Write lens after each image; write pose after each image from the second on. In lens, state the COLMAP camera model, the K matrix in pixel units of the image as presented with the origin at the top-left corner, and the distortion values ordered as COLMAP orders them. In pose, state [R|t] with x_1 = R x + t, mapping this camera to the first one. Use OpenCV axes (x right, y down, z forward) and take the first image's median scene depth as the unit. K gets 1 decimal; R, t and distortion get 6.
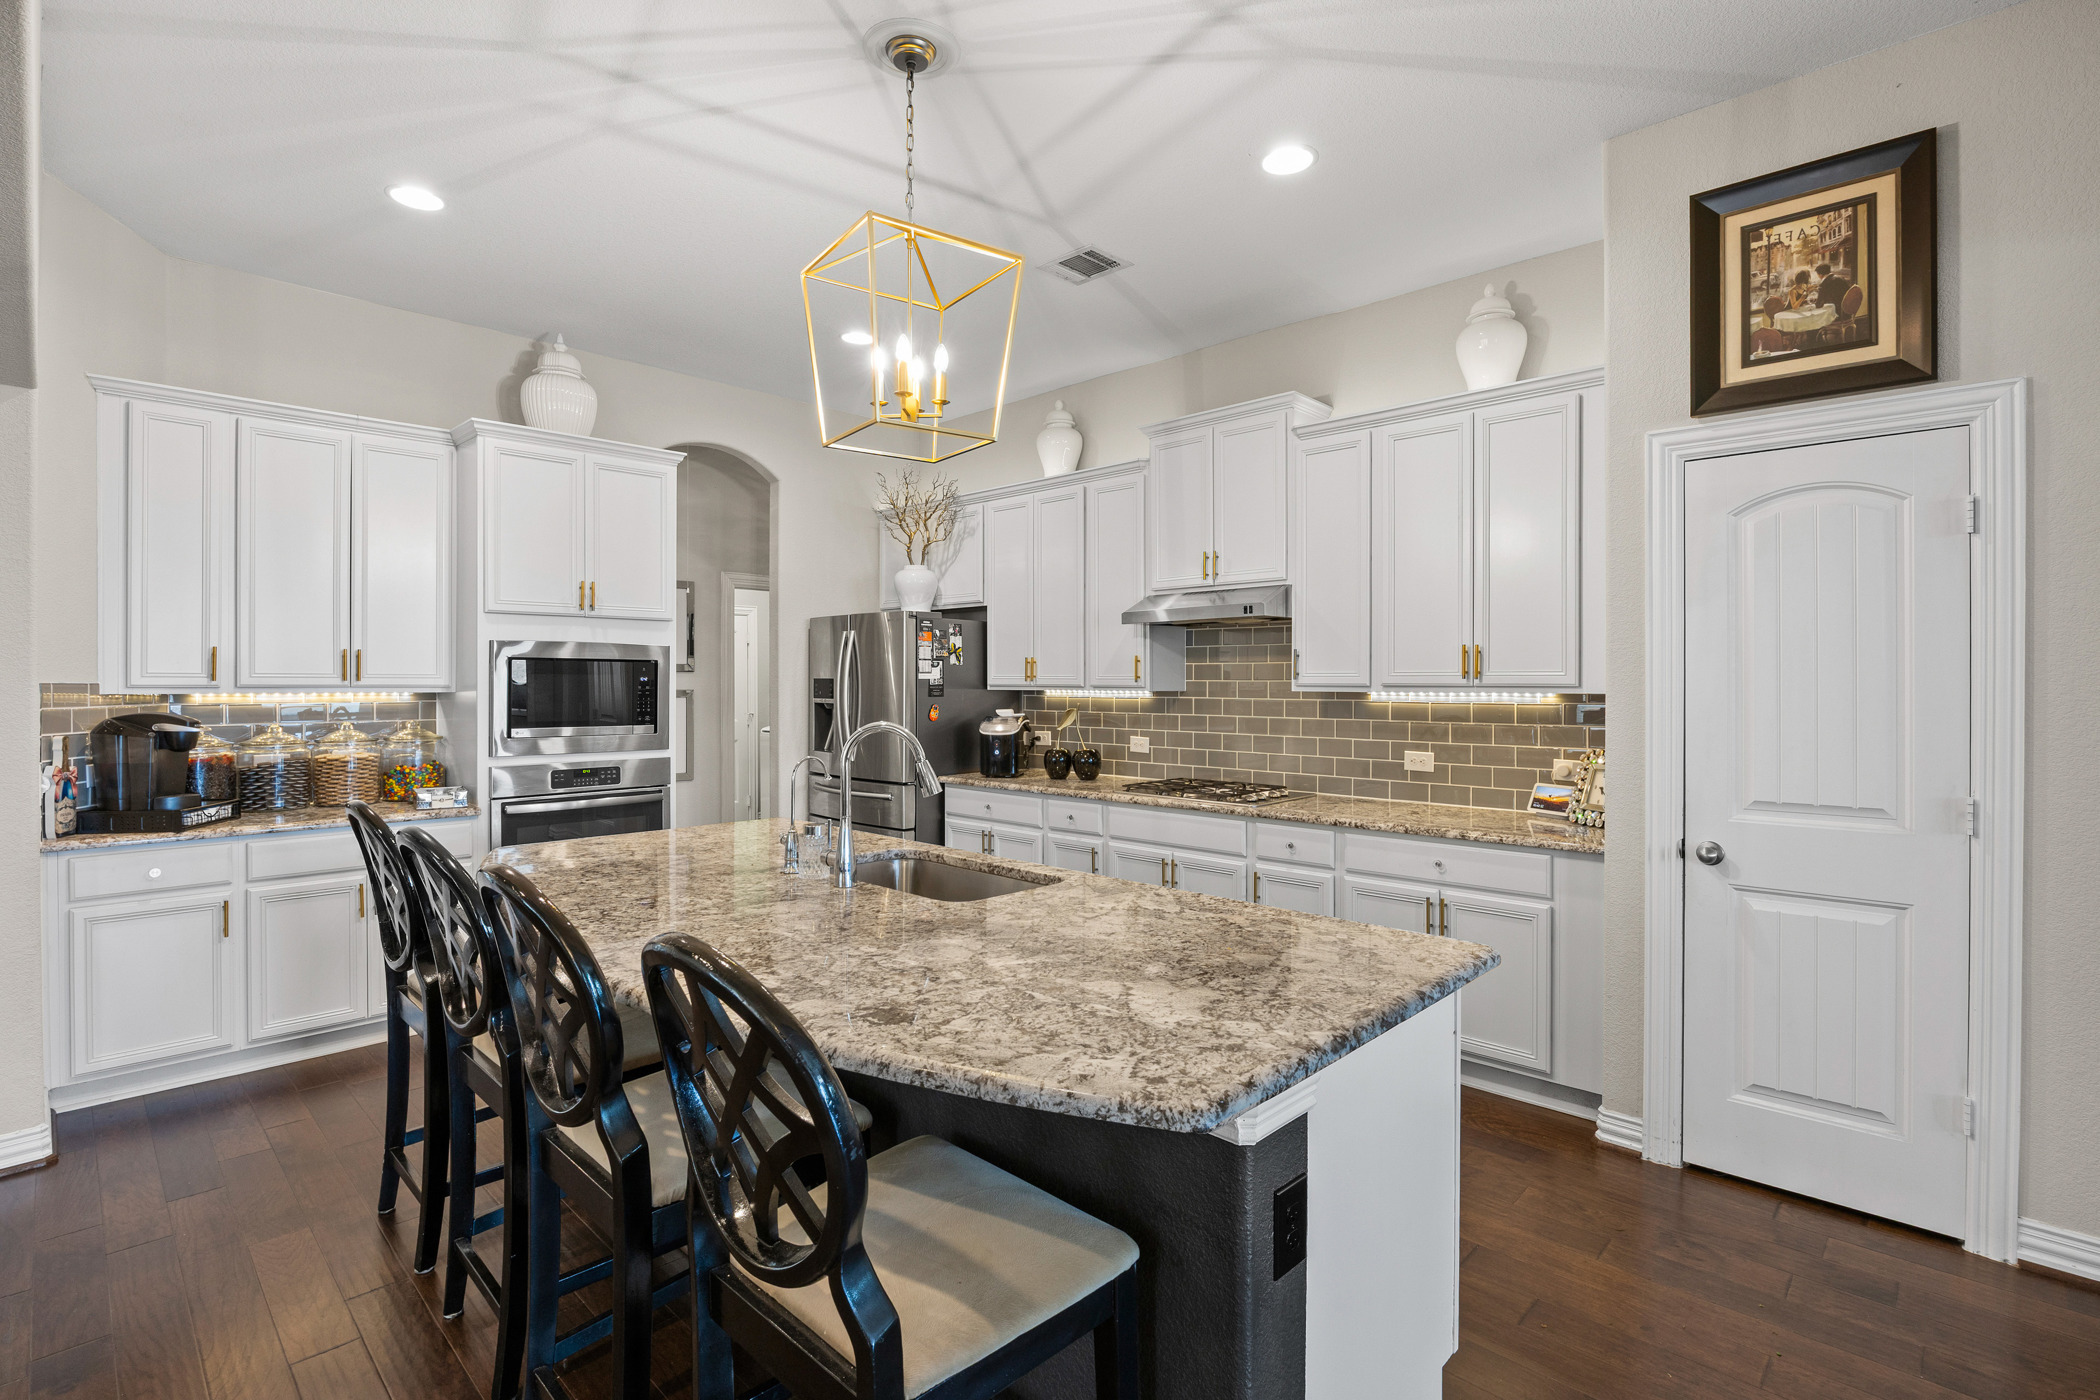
lens RADIAL K [[977.9, 0, 1045.0], [0, 977.9, 689.9], [0, 0, 1]] dist [-0.020903, -0.000133]
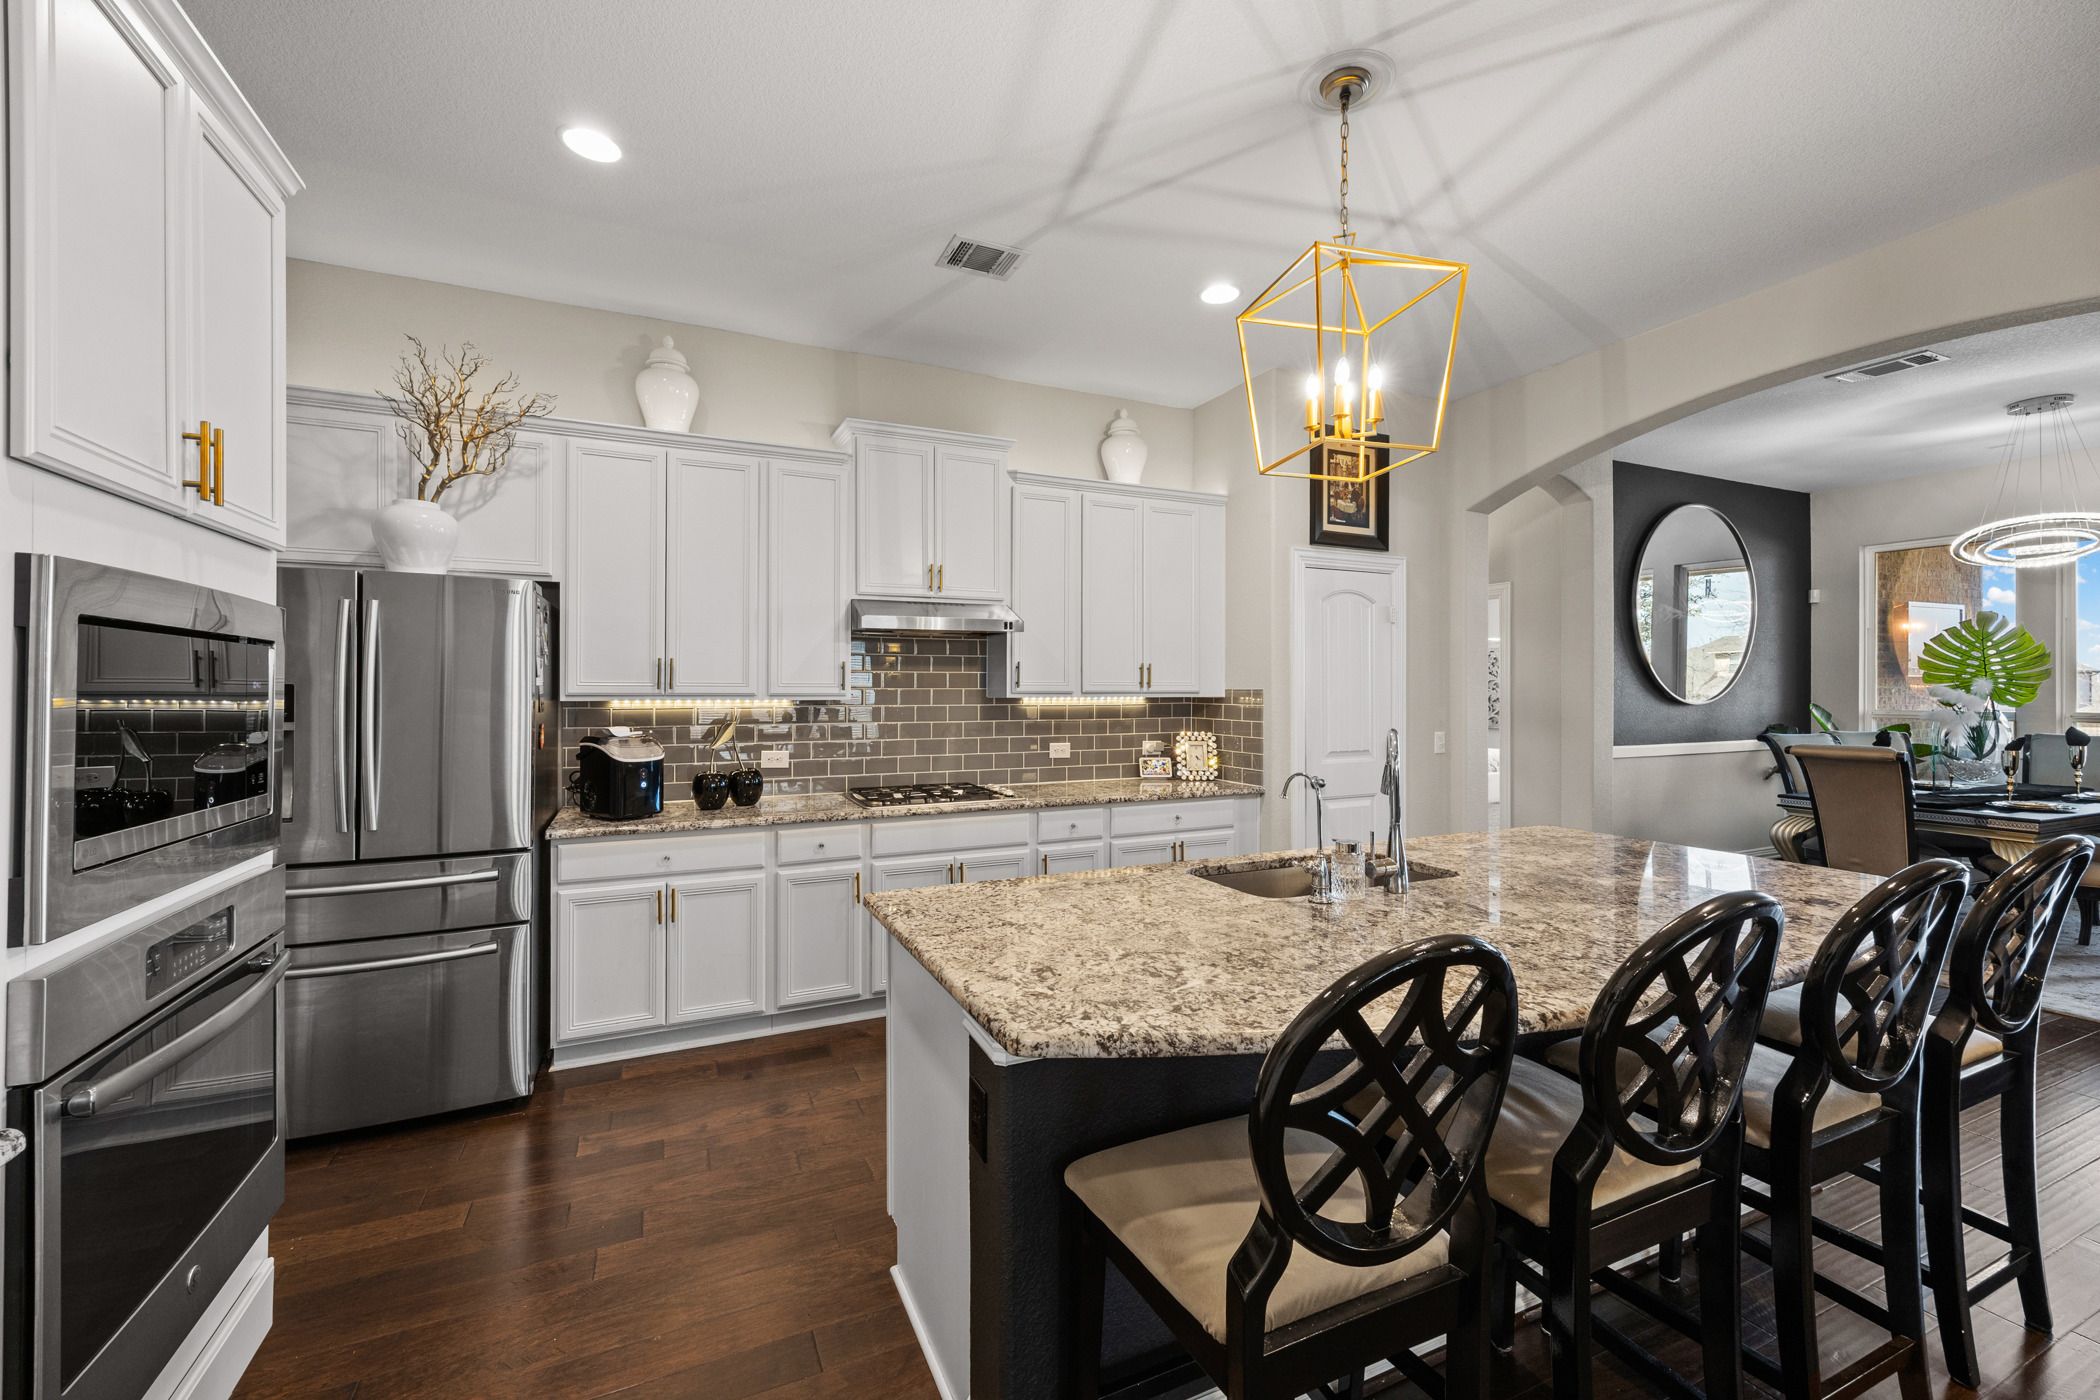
lens RADIAL K [[859.0, 0, 1049.6], [0, 859.0, 691.5], [0, 0, 1]] dist [0.006300, -0.000125]
pose [[0.358838, -0.003499, 0.933393, -0.681852], [0.007761, 0.999970, 0.000765, -0.006505], [-0.933367, 0.006969, 0.358855, 0.590056]]
